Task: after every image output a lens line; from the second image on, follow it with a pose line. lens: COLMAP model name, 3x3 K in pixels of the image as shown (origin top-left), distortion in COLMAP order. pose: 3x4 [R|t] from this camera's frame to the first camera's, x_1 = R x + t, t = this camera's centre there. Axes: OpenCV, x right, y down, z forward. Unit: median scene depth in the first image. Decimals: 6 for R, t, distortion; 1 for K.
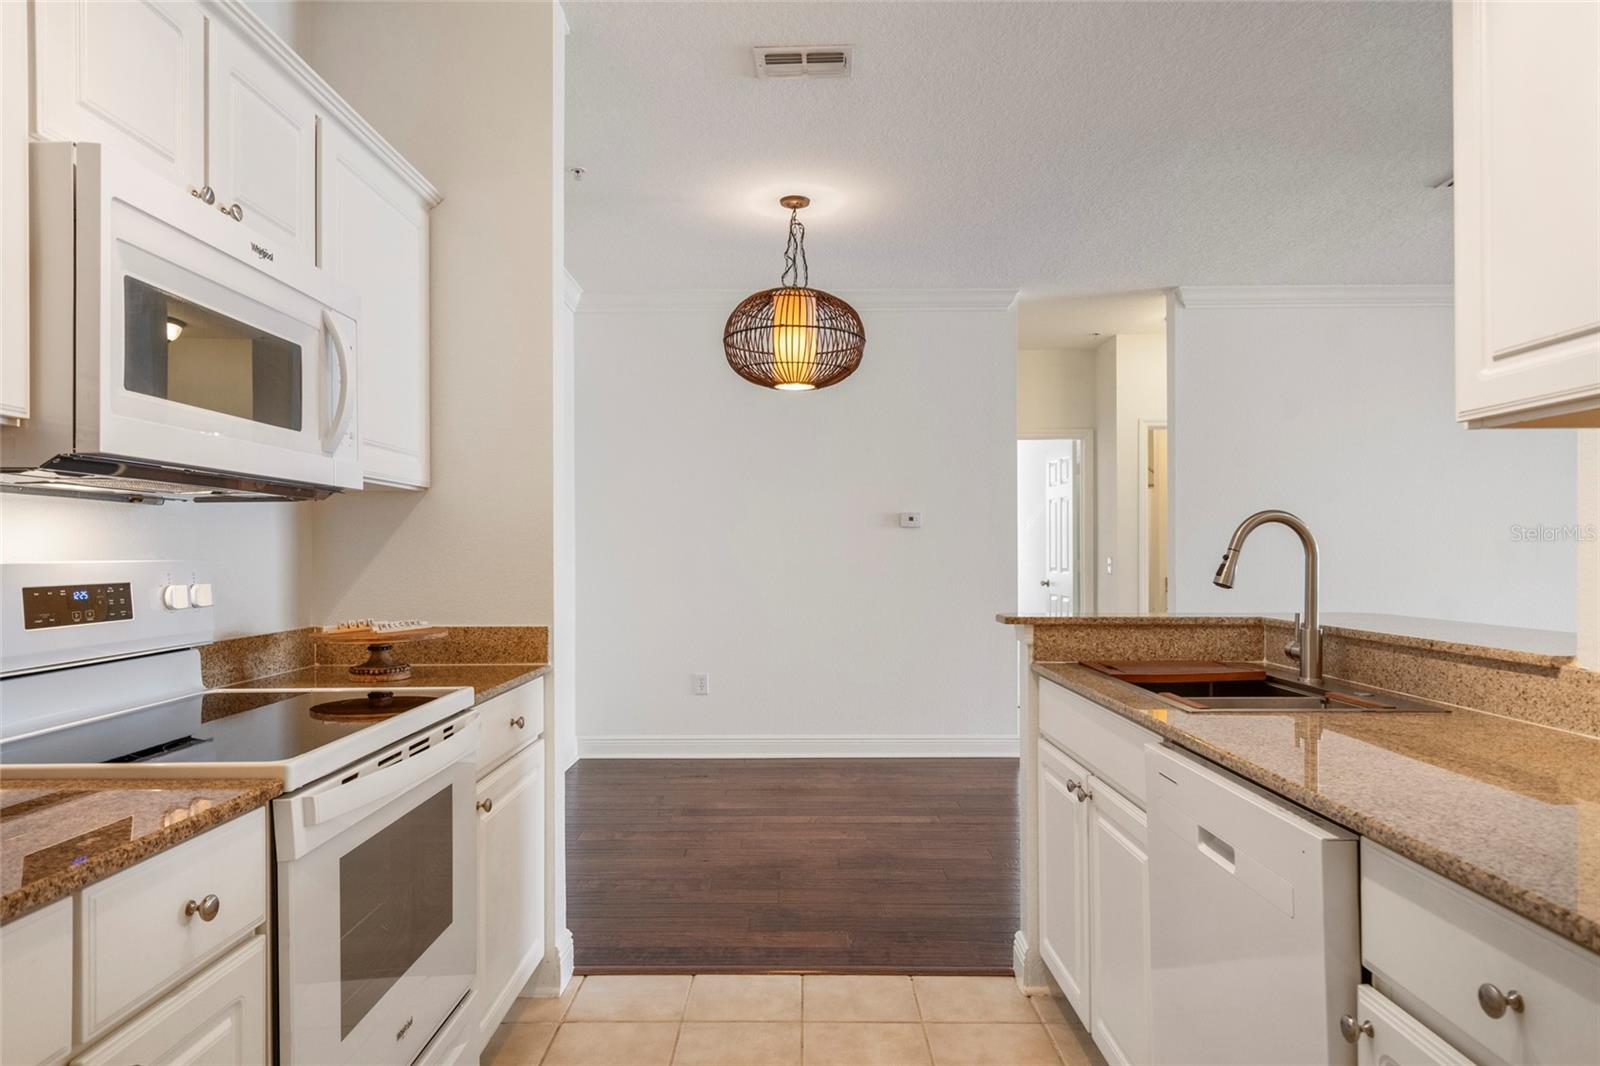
lens RADIAL K [[1046.1, 0, 798.6], [0, 1046.1, 538.9], [0, 0, 1]] dist [0.030891, -0.005447]
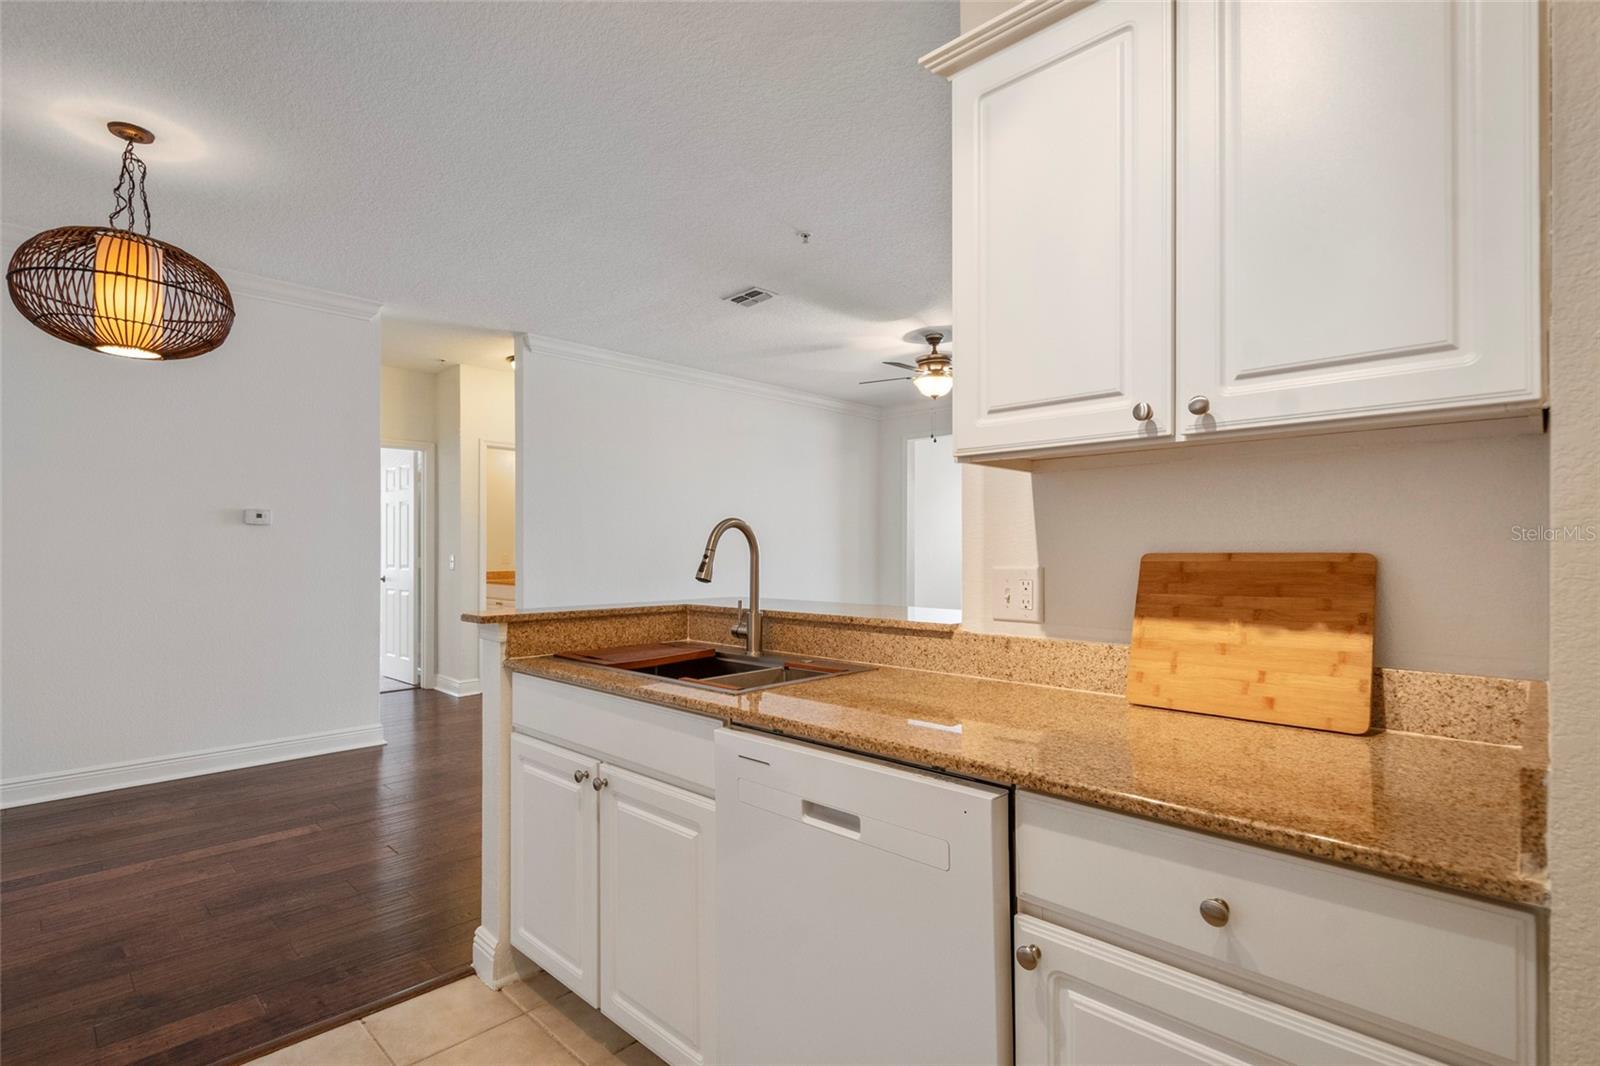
lens RADIAL K [[785.3, 0, 829.1], [0, 785.3, 538.5], [0, 0, 1]] dist [0.018512, -0.005745]
pose [[0.686565, 0.014603, 0.726921, -0.123258], [-0.012605, 0.999887, -0.008182, 0.002467], [-0.726959, -0.003545, 0.686672, 0.247560]]
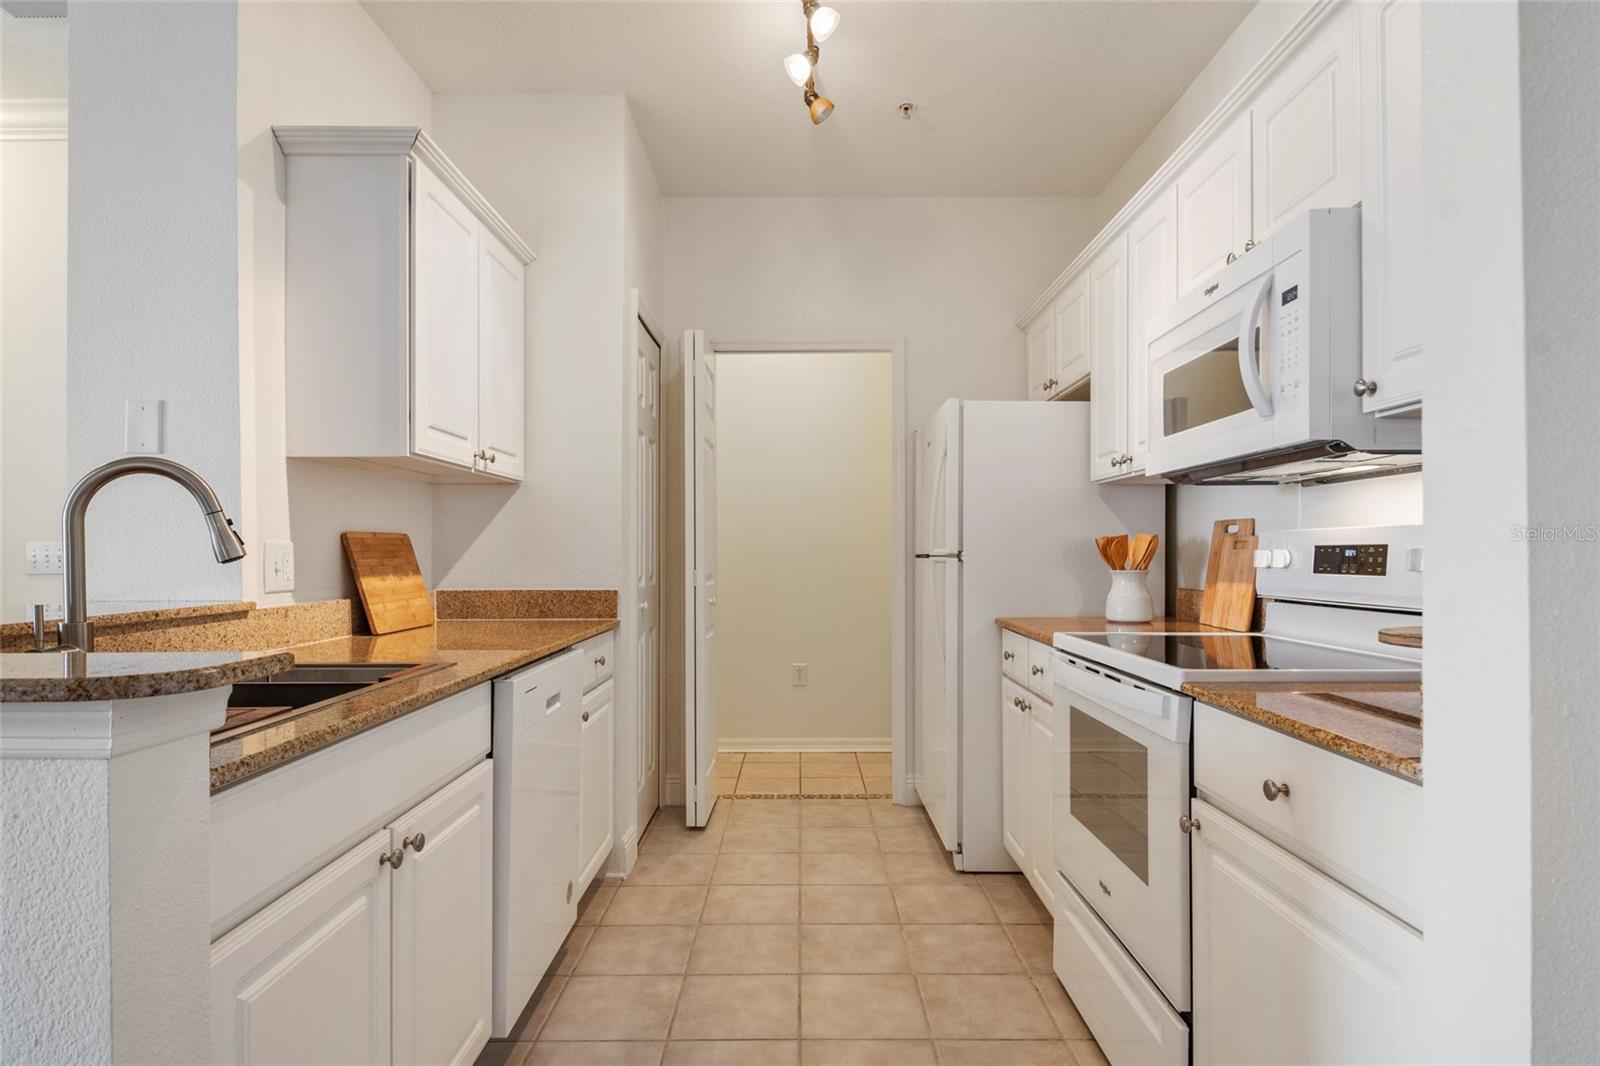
lens RADIAL K [[870.2, 0, 798.2], [0, 870.2, 546.8], [0, 0, 1]] dist [-0.000874, -0.003349]
pose [[-0.999974, 0.005063, -0.005079, 0.006140], [0.005166, 0.999778, -0.020440, 0.042900], [0.004975, -0.020465, -0.999778, 1.383060]]
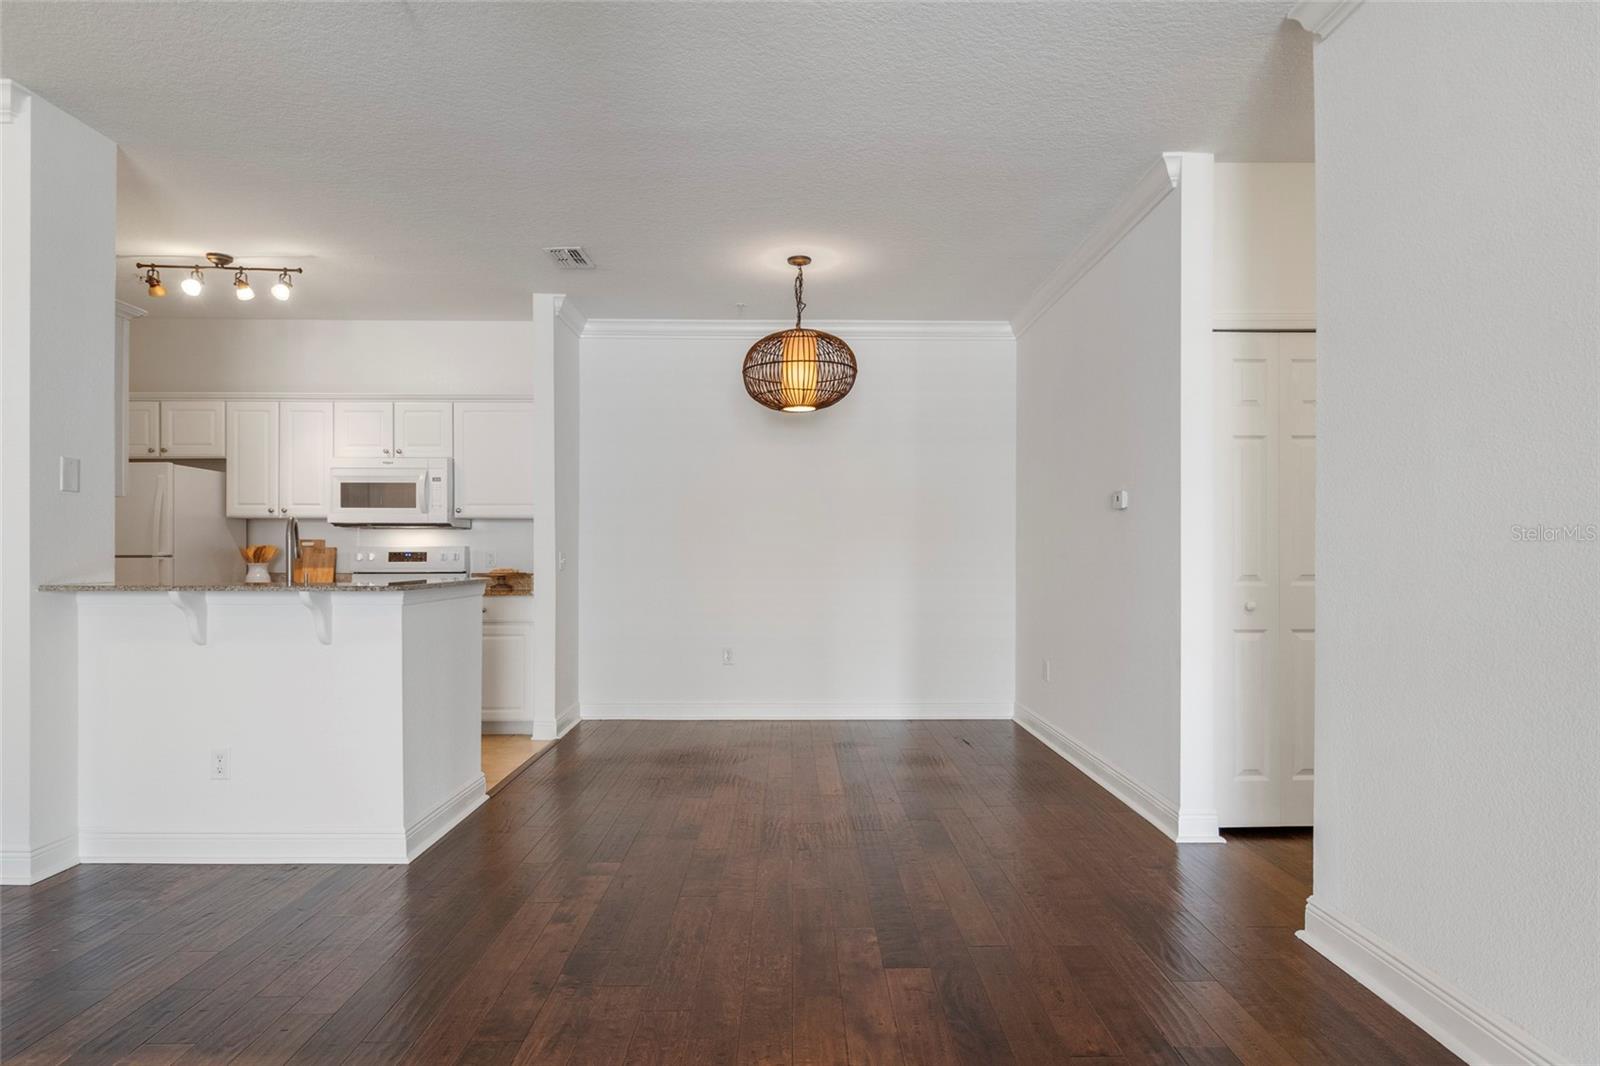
lens RADIAL K [[870.2, 0, 815.0], [0, 870.2, 555.7], [0, 0, 1]] dist [-0.000874, -0.003349]
pose [[0.033612, 0.001879, -0.999433, 1.751159], [0.012092, 0.999924, 0.002286, 0.045380], [0.999362, -0.012162, 0.033586, 1.610568]]
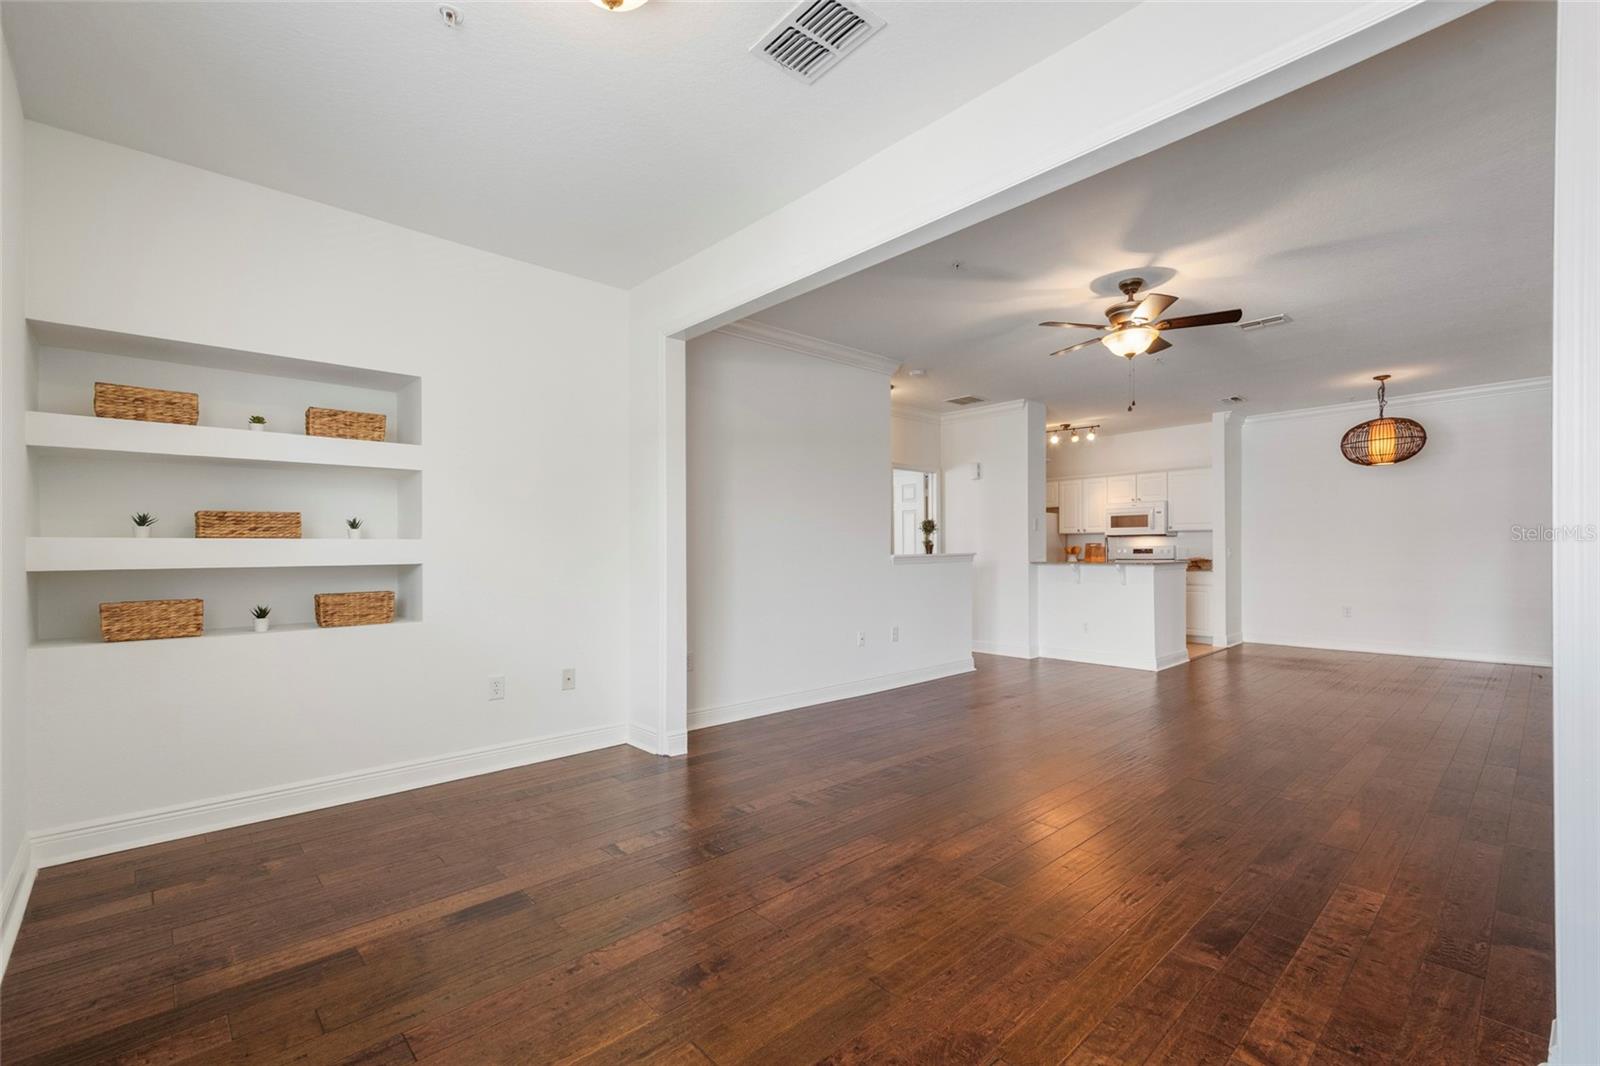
lens RADIAL K [[697.8, 0, 806.1], [0, 697.8, 553.6], [0, 0, 1]] dist [0.012747, -0.001417]
pose [[-0.725067, 0.009783, -0.688609, 3.133722], [0.018181, 0.999823, -0.004939, 0.039108], [0.688439, -0.016101, -0.725116, 2.028100]]
